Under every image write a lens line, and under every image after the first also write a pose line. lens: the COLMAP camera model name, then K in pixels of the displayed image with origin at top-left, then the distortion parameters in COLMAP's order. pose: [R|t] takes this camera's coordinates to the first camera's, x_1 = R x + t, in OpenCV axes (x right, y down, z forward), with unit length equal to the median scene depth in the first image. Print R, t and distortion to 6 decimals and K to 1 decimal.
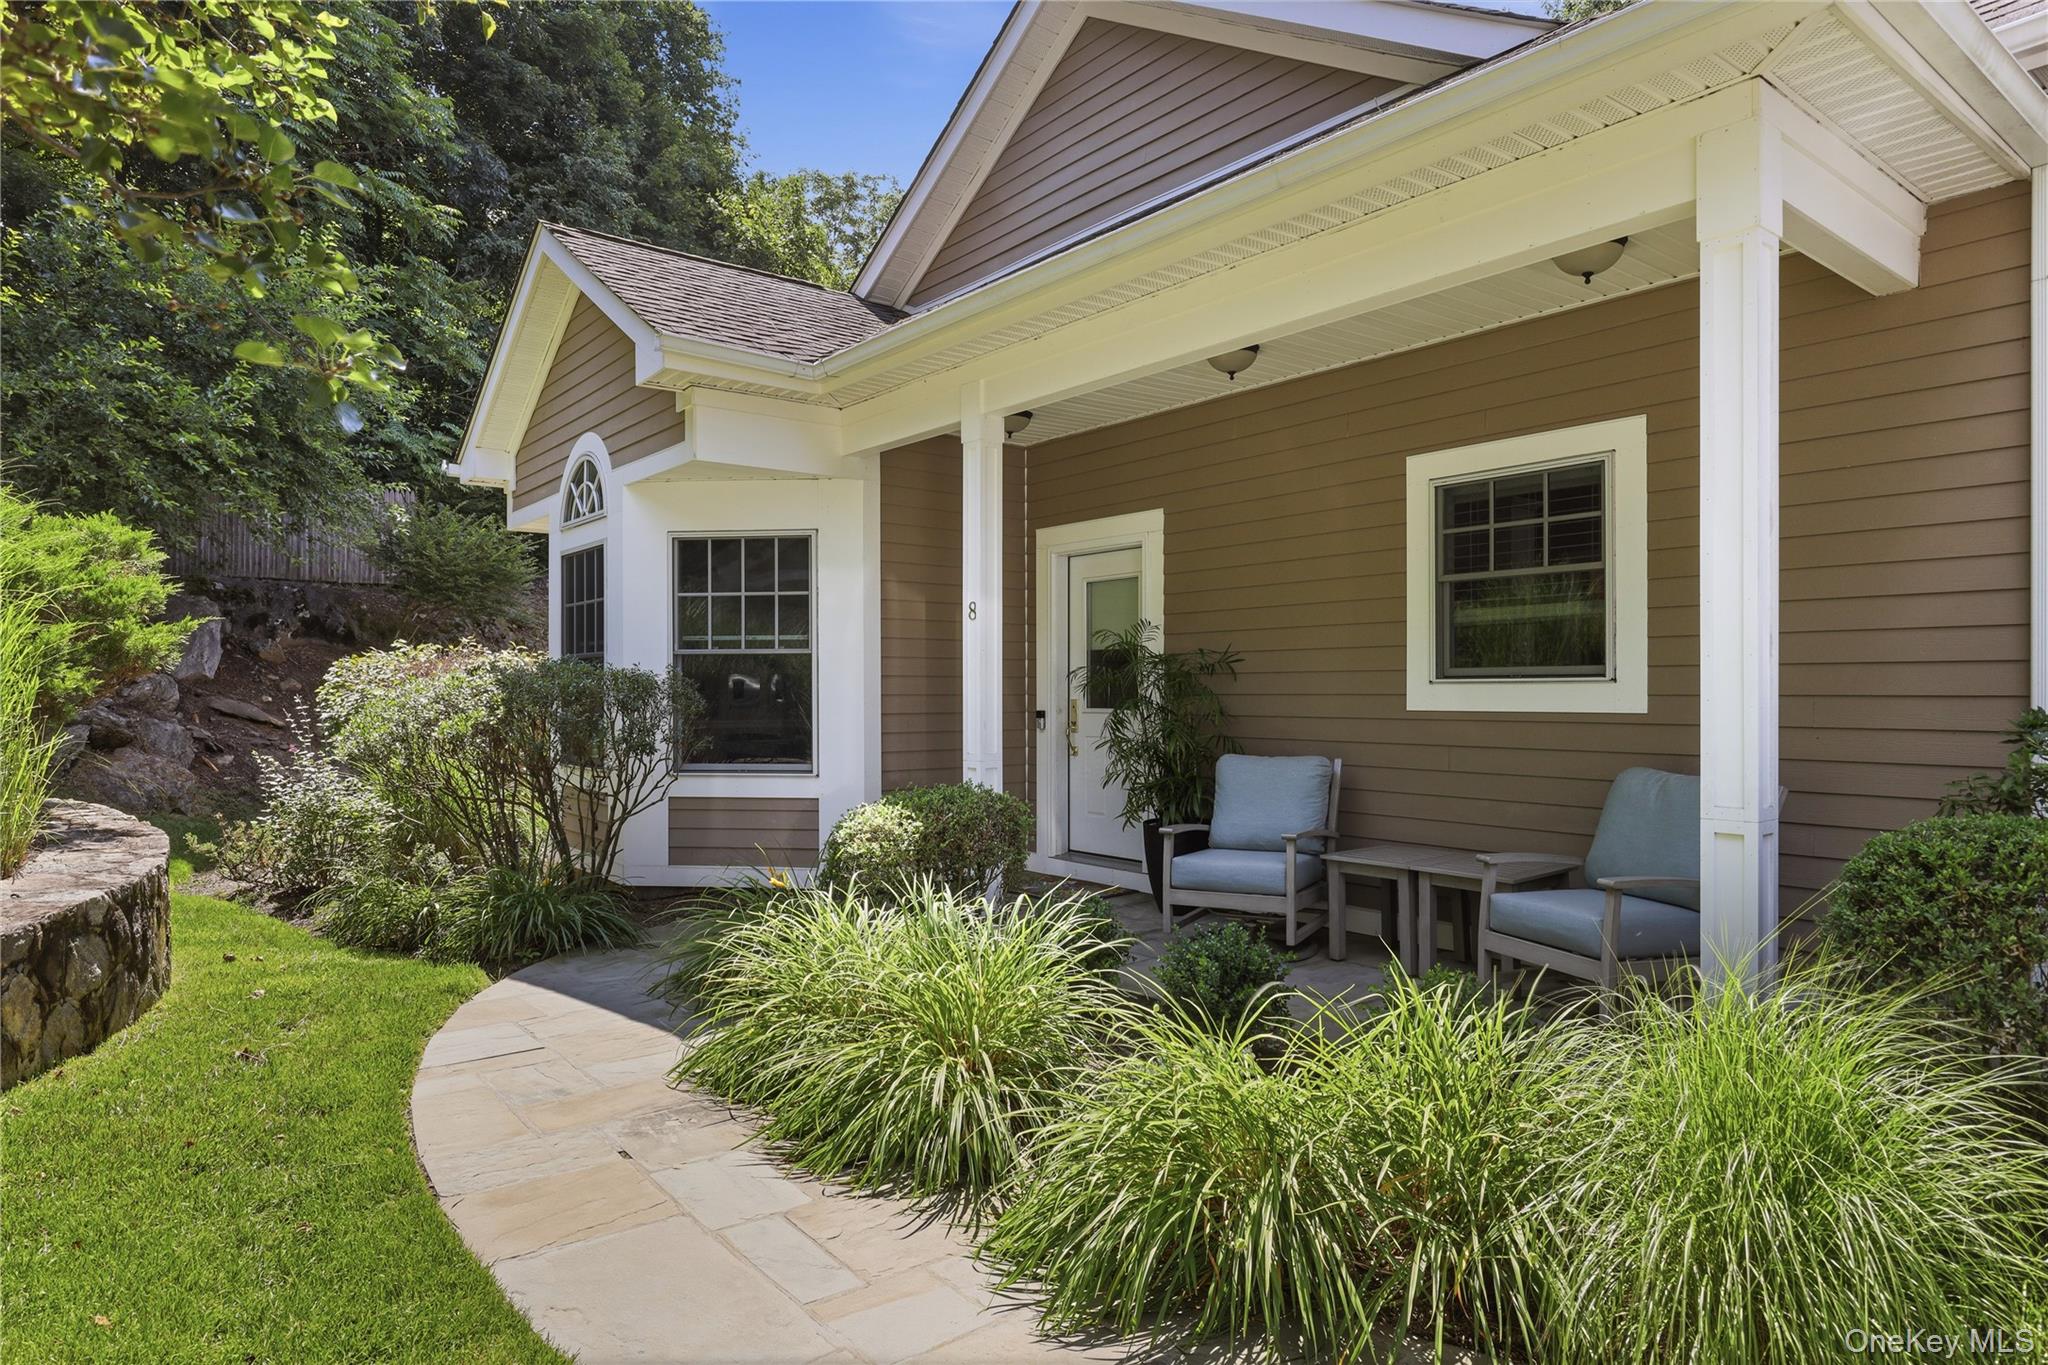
lens RADIAL K [[1210.6, 0, 1022.9], [0, 1210.6, 686.7], [0, 0, 1]] dist [0.007187, 0.000304]
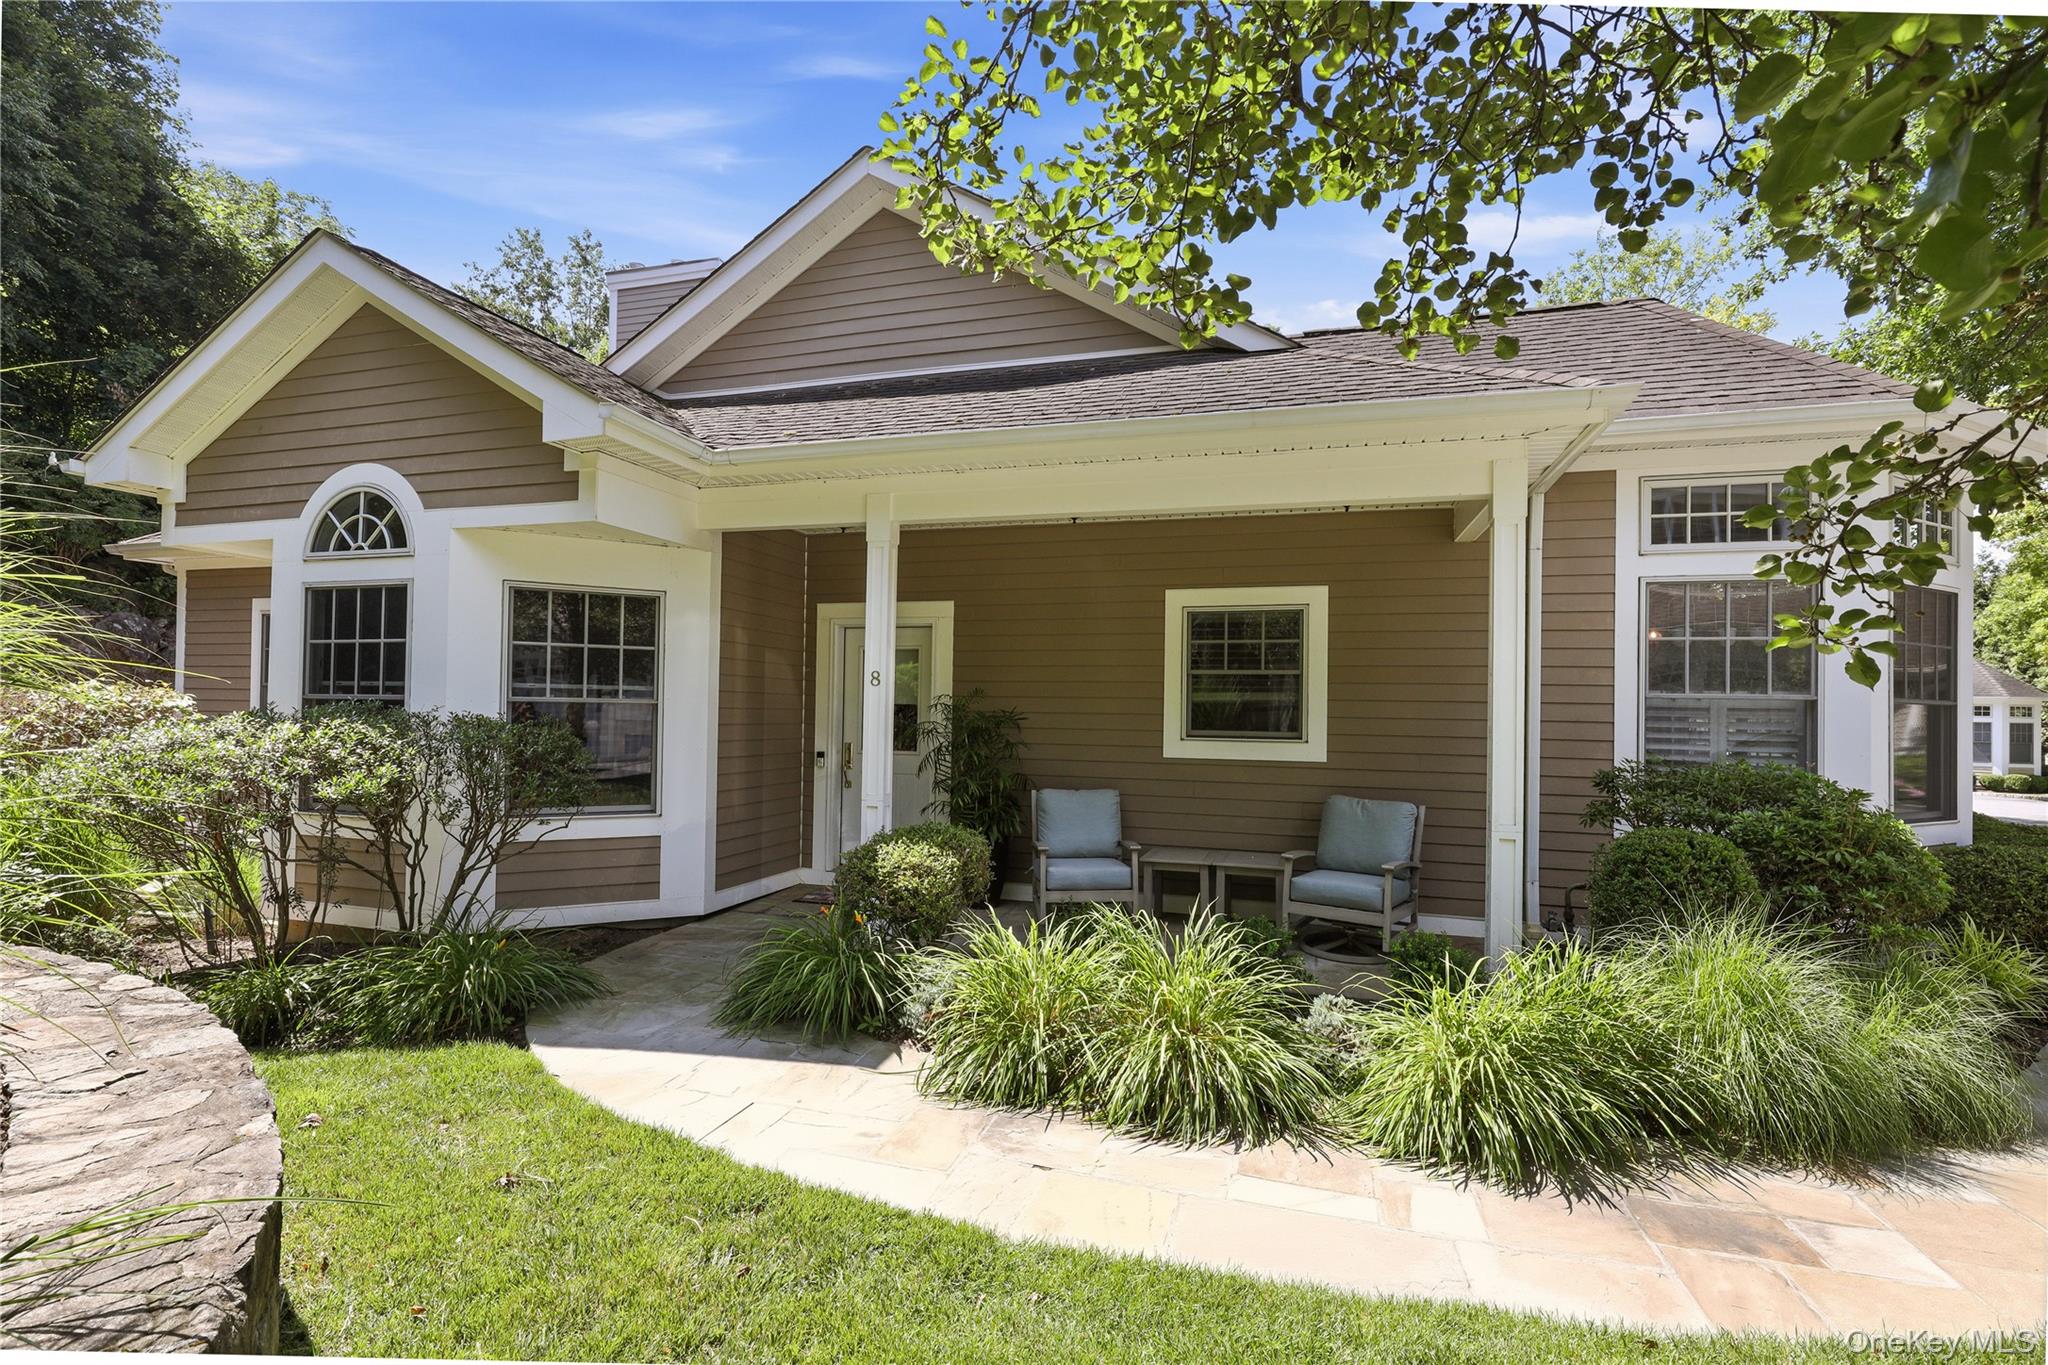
lens RADIAL K [[939.4, 0, 1018.9], [0, 939.4, 694.2], [0, 0, 1]] dist [0.003603, -0.002673]
pose [[0.819737, 0.026171, 0.572142, -0.394317], [-0.019652, 0.999652, -0.017570, -0.027495], [-0.572403, 0.003159, 0.819966, 0.113474]]
